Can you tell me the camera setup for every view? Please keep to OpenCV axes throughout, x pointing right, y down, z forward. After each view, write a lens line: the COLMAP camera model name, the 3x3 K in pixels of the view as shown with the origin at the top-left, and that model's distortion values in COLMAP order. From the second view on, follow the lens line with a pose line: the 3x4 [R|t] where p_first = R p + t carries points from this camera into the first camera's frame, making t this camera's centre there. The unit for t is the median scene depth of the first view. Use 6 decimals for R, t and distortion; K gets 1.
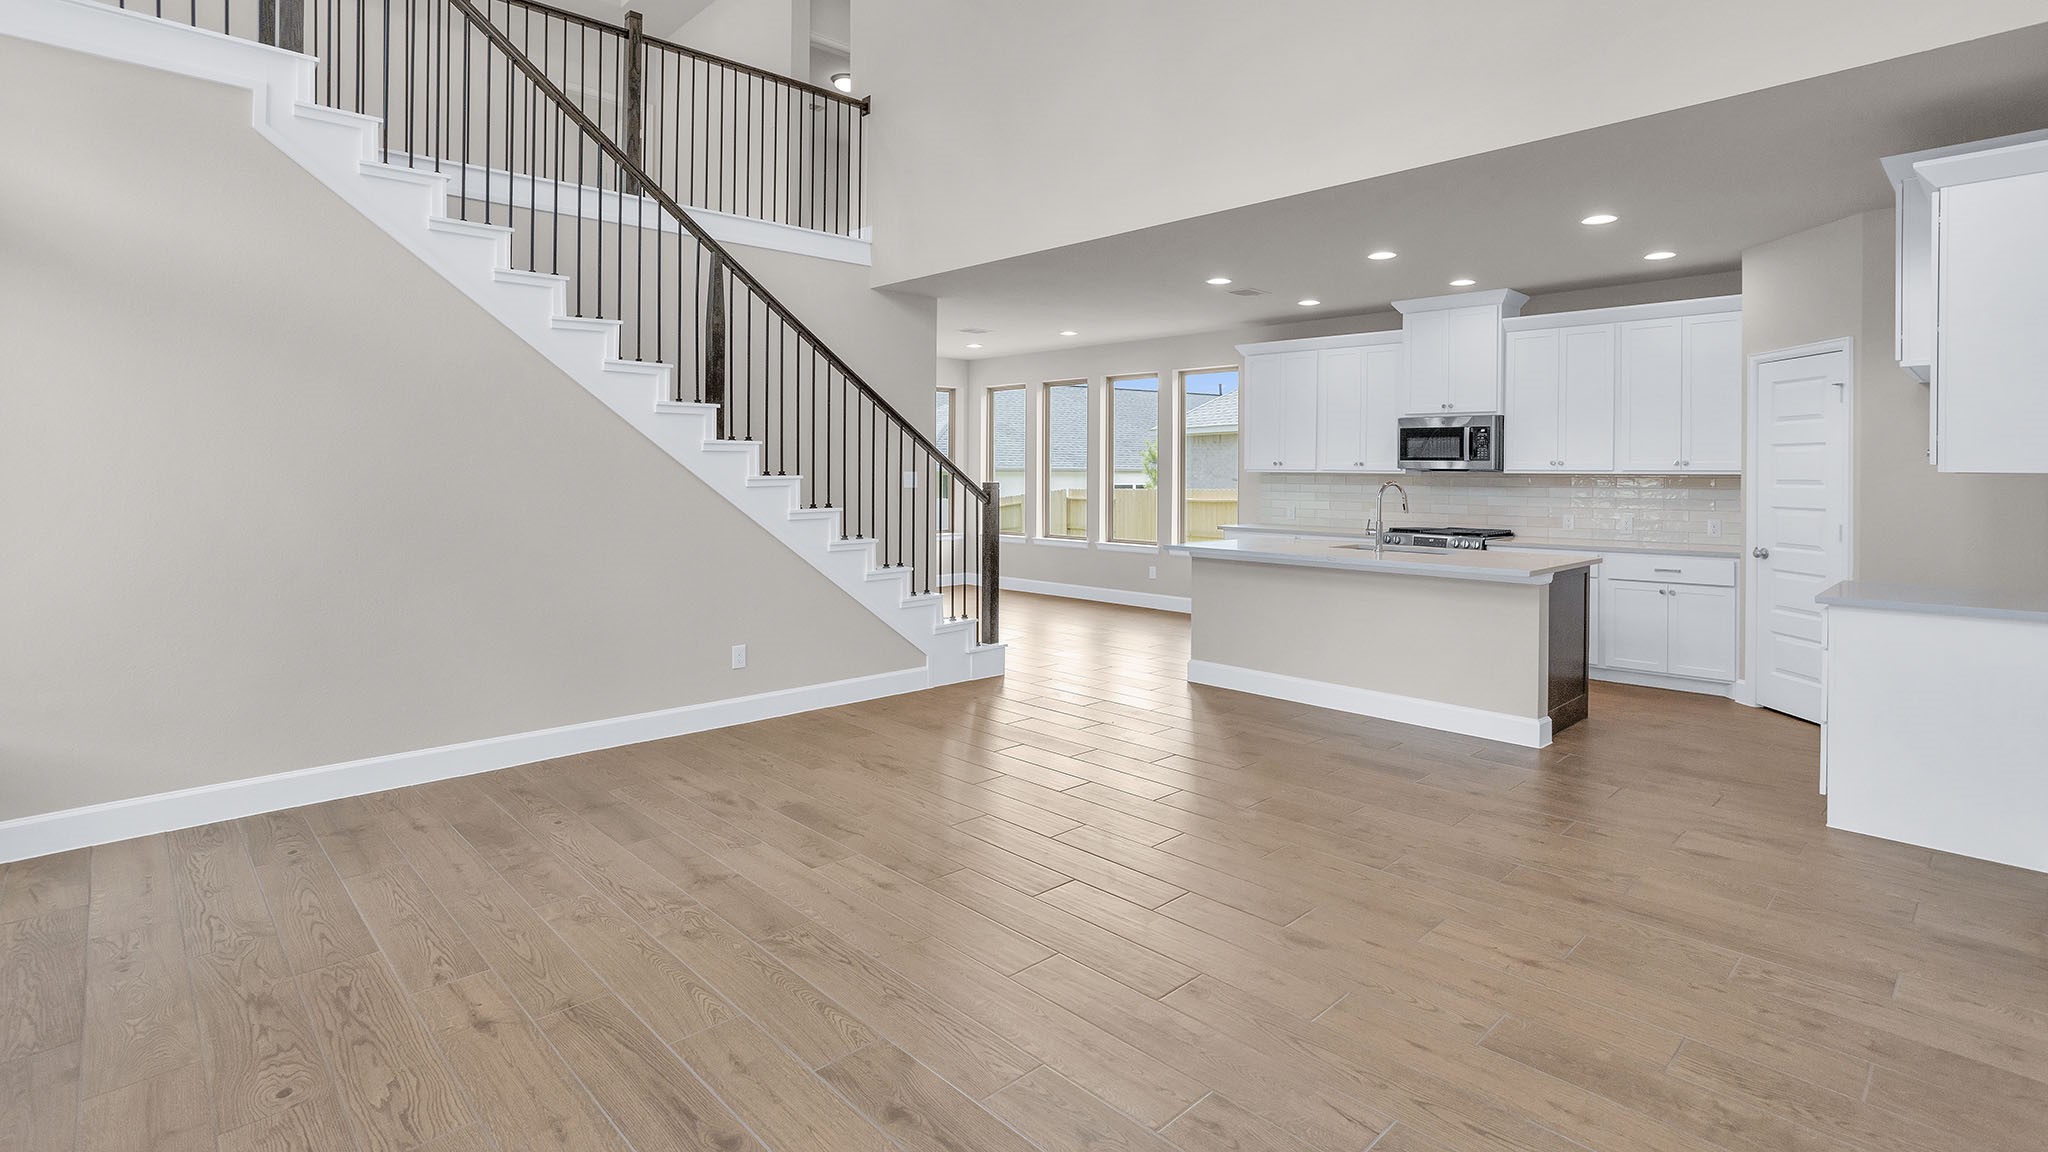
lens RADIAL K [[989.5, 0, 1022.7], [0, 989.5, 476.5], [0, 0, 1]] dist [-0.061219, 0.030905]
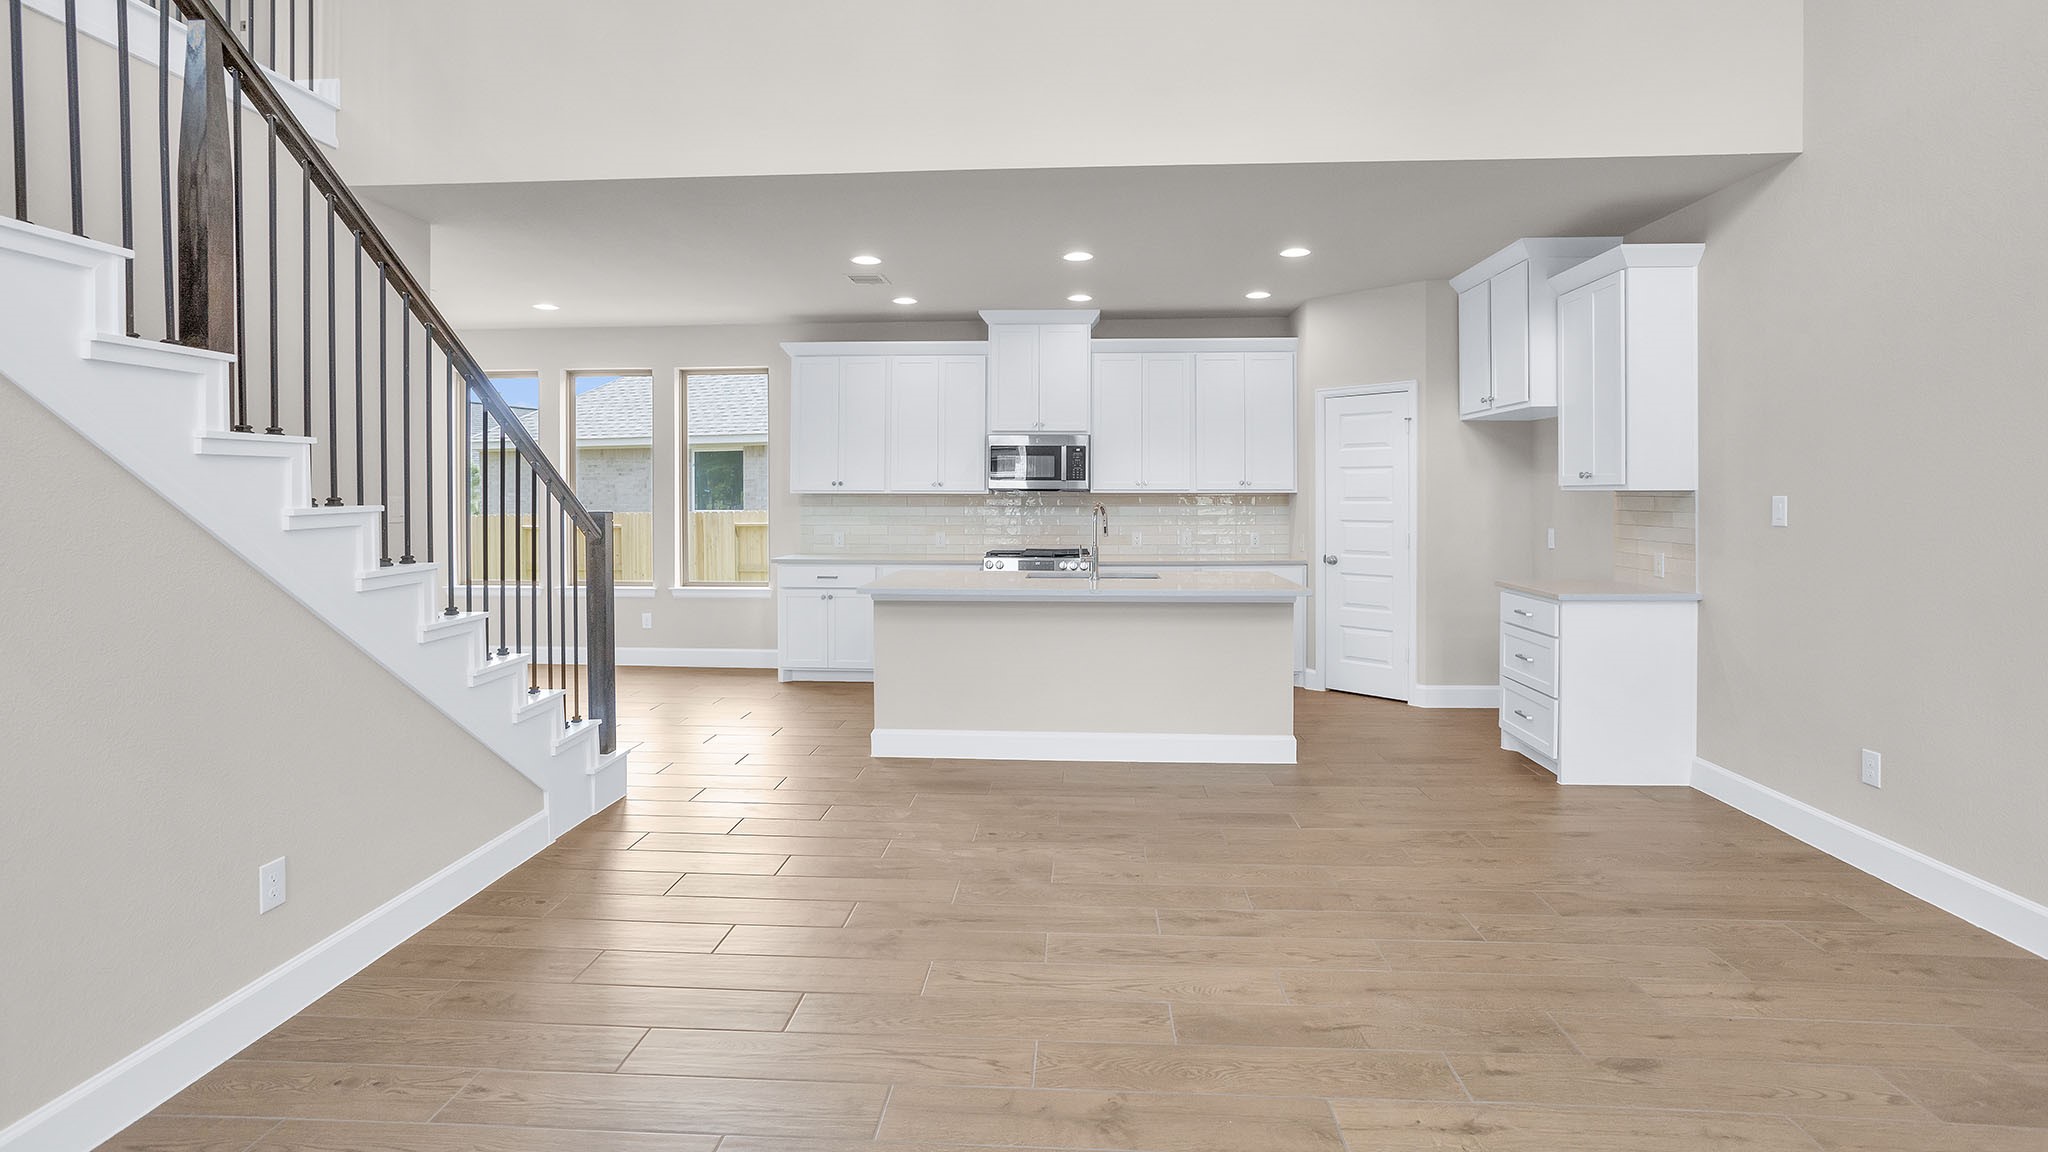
lens RADIAL K [[989.5, 0, 1022.7], [0, 989.5, 476.5], [0, 0, 1]] dist [-0.061219, 0.030905]
pose [[0.730003, 0.007236, 0.683406, -0.277243], [0.007048, 0.999811, -0.018115, -0.002287], [-0.683408, 0.018041, 0.729814, 0.327091]]
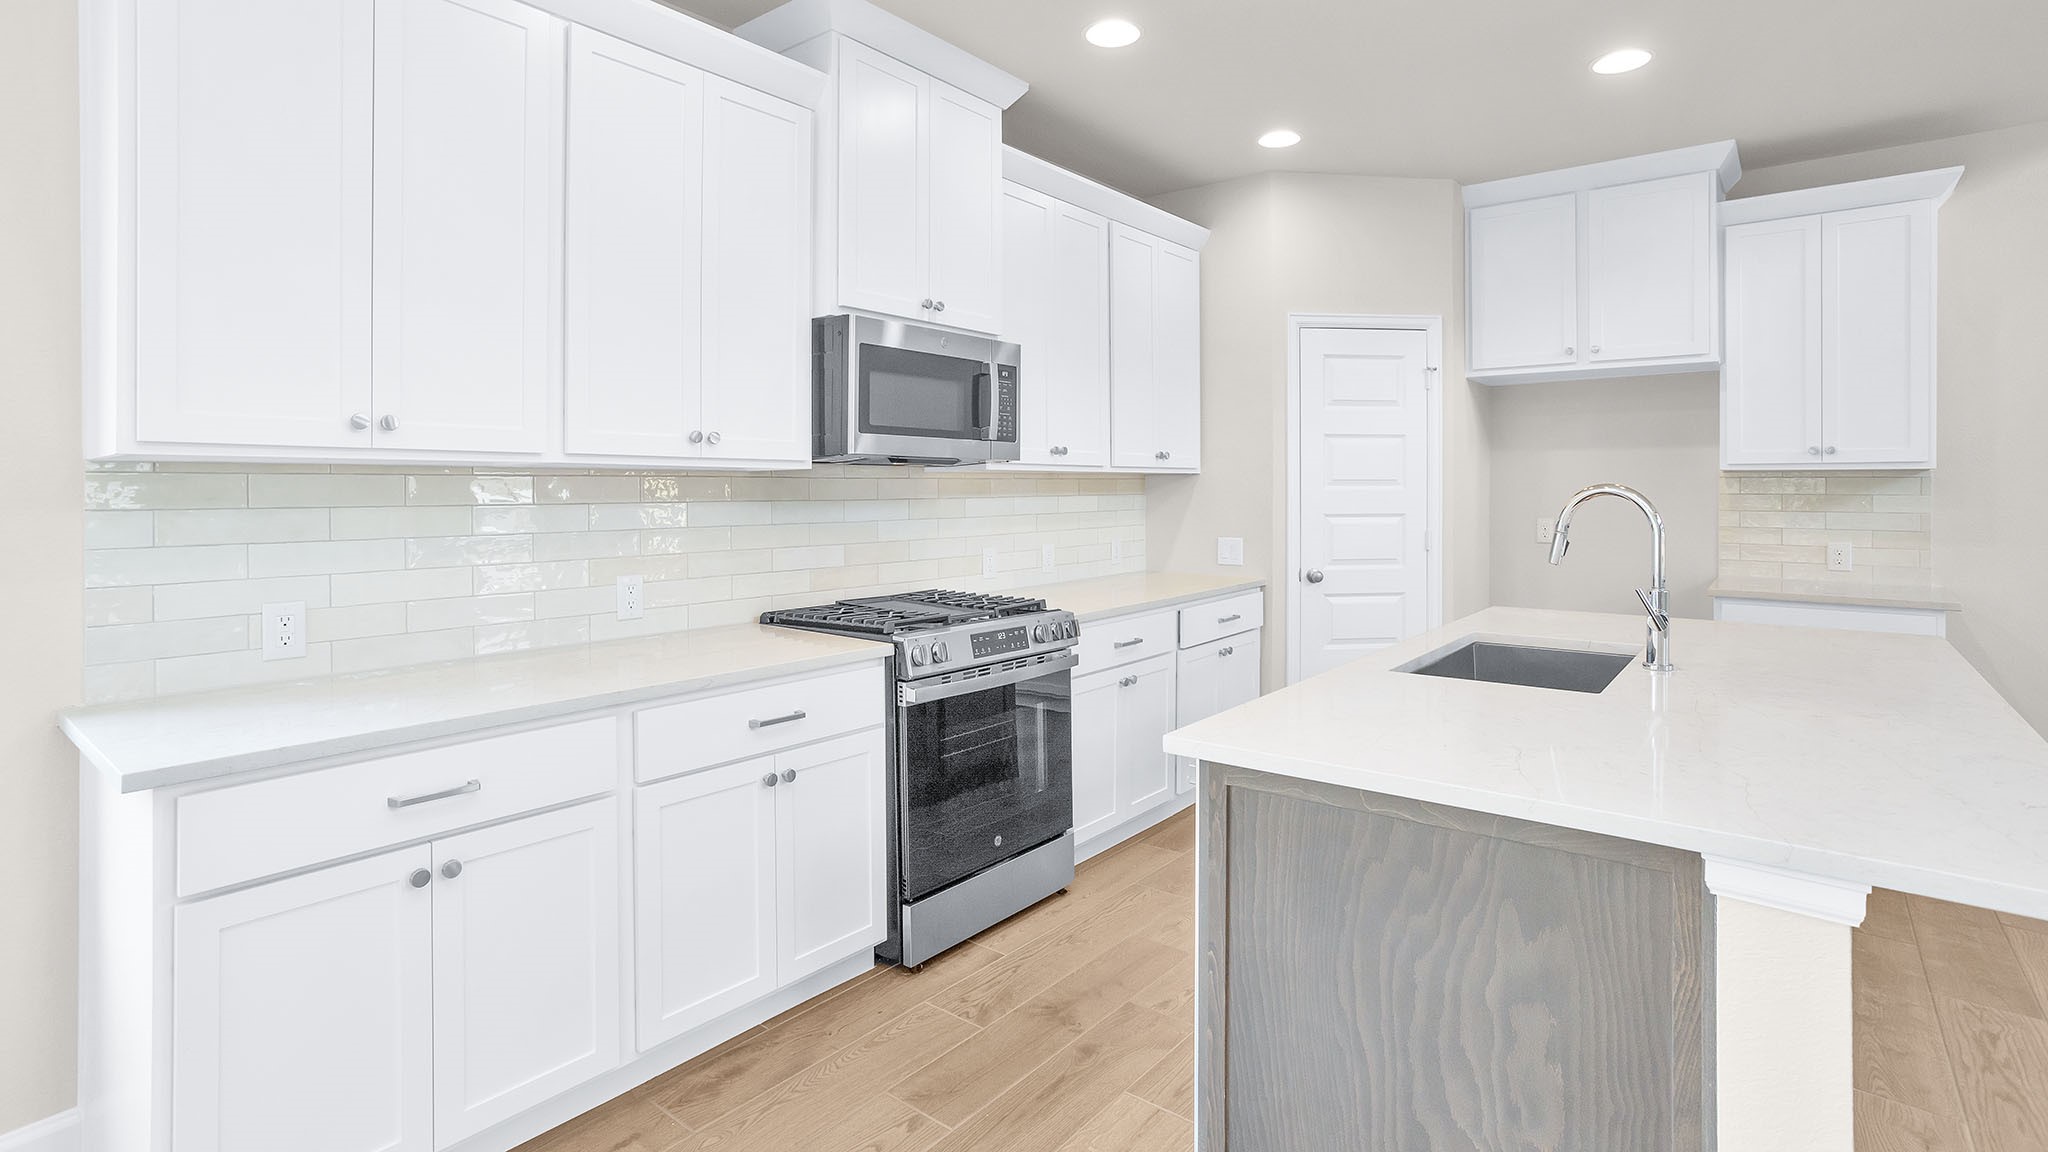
lens RADIAL K [[989.5, 0, 1022.7], [0, 989.5, 476.5], [0, 0, 1]] dist [-0.061219, 0.030905]
pose [[-0.137591, 0.003779, 0.990482, 0.022008], [0.004988, 0.999983, -0.003123, 0.001759], [-0.990477, 0.004510, -0.137607, 1.141882]]
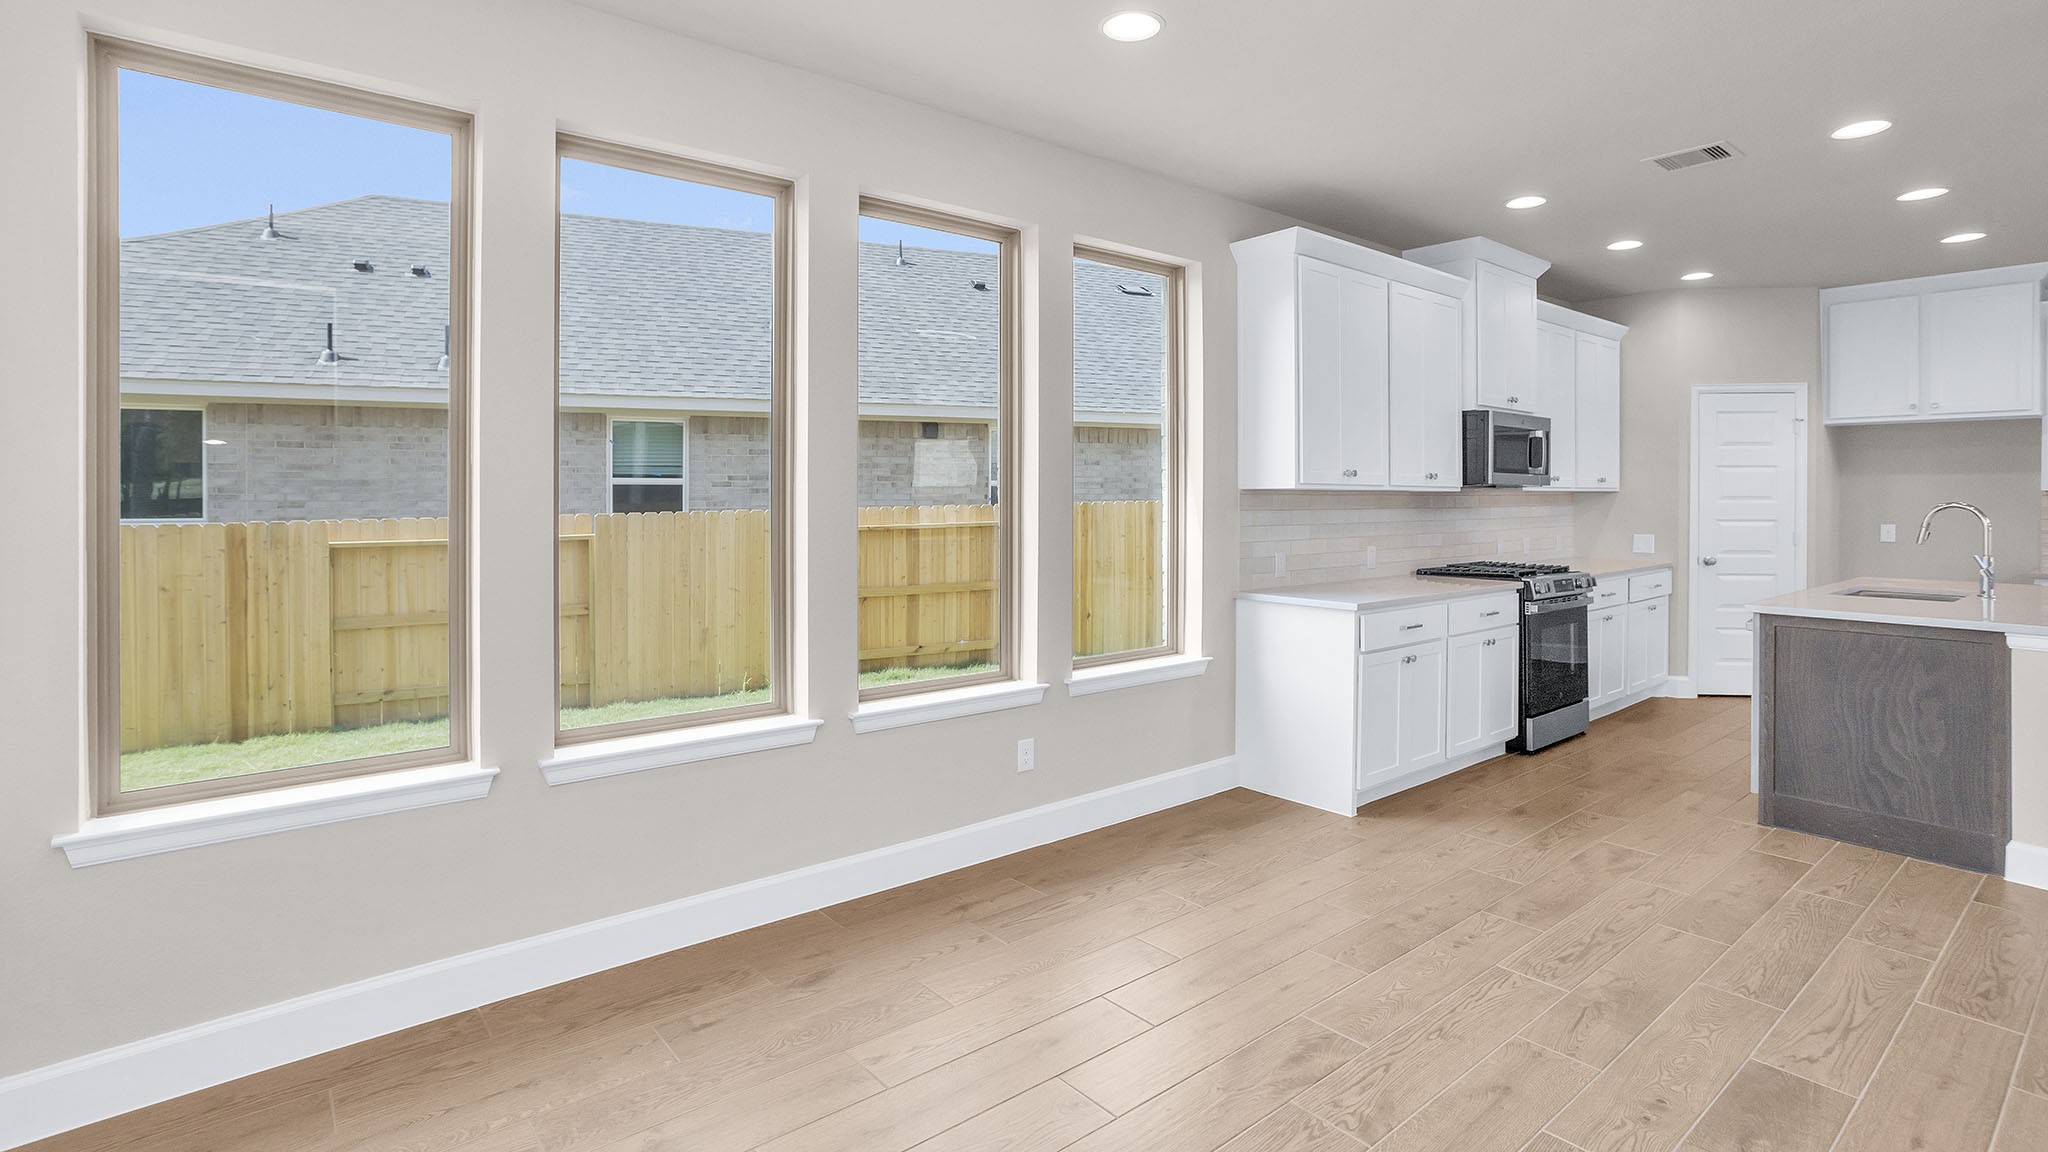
lens RADIAL K [[987.4, 0, 1028.0], [0, 987.4, 486.6], [0, 0, 1]] dist [-0.041833, 0.024398]
pose [[0.063454, 0.002547, 0.997981, -0.367437], [0.002390, 0.999993, -0.002704, -0.005849], [-0.997982, 0.002556, 0.063448, 1.479382]]
